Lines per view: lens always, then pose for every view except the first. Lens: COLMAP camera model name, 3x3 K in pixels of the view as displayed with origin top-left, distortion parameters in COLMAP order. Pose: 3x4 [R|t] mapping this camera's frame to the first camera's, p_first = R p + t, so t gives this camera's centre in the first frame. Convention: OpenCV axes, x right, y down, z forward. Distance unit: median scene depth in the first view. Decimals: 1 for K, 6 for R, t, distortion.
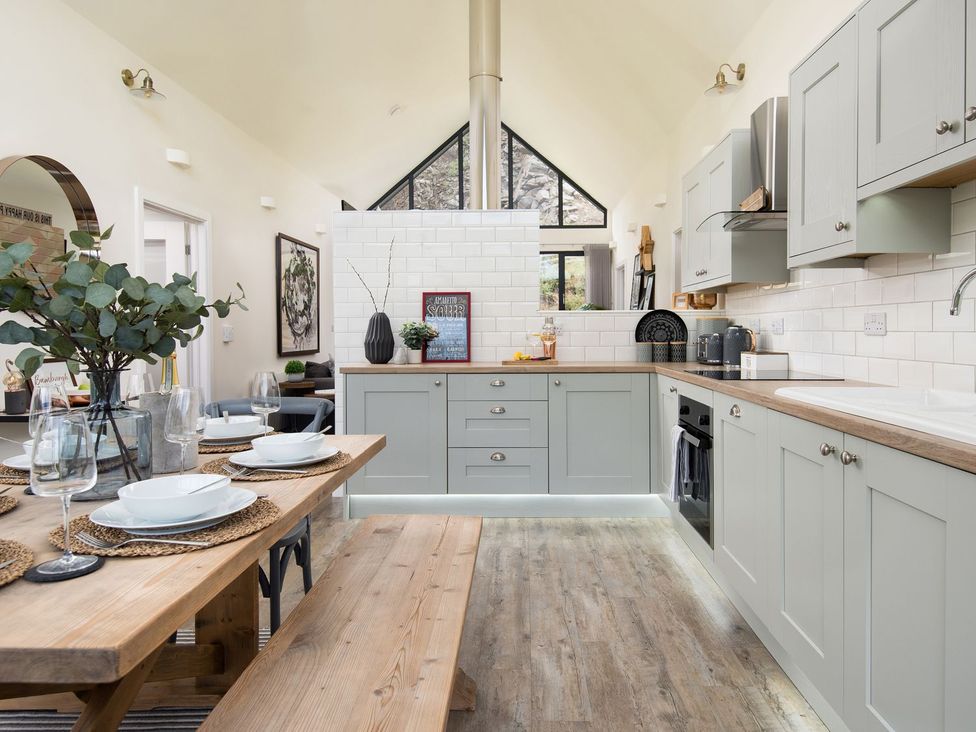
lens RADIAL K [[655.5, 0, 488.0], [0, 655.5, 365.6], [0, 0, 1]] dist [-0.006457, -0.003647]
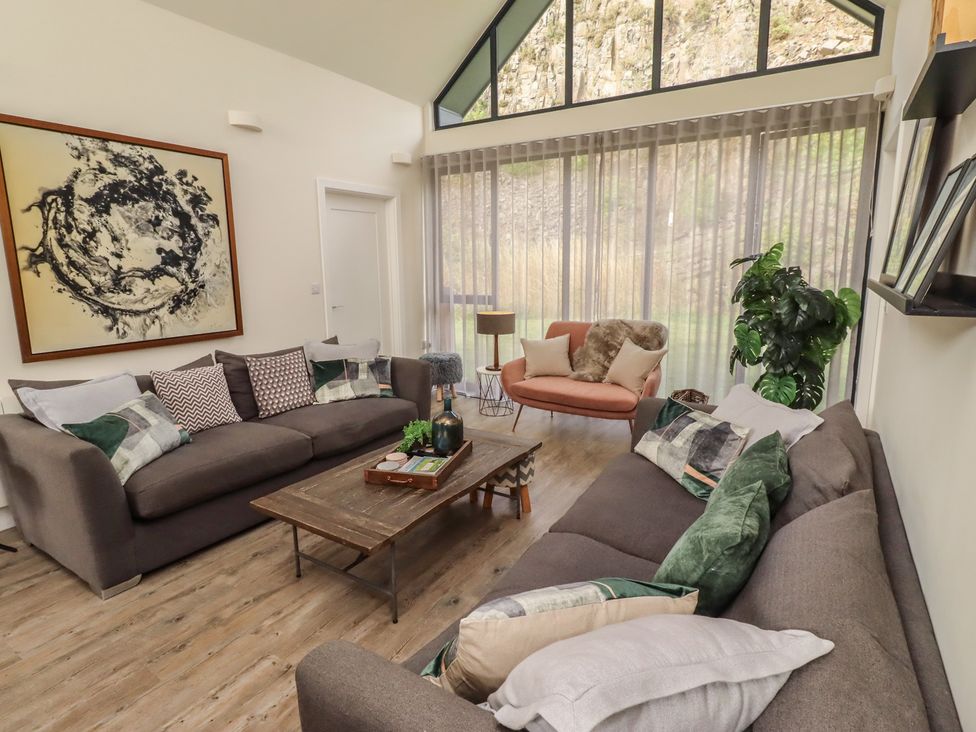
lens RADIAL K [[527.3, 0, 488.5], [0, 527.3, 367.9], [0, 0, 1]] dist [0.001328, 0.000208]
pose [[0.872784, 0.085127, -0.480625, 0.189608], [-0.014854, 0.988851, 0.148168, -0.069415], [0.487880, -0.122180, 0.864318, 0.731408]]
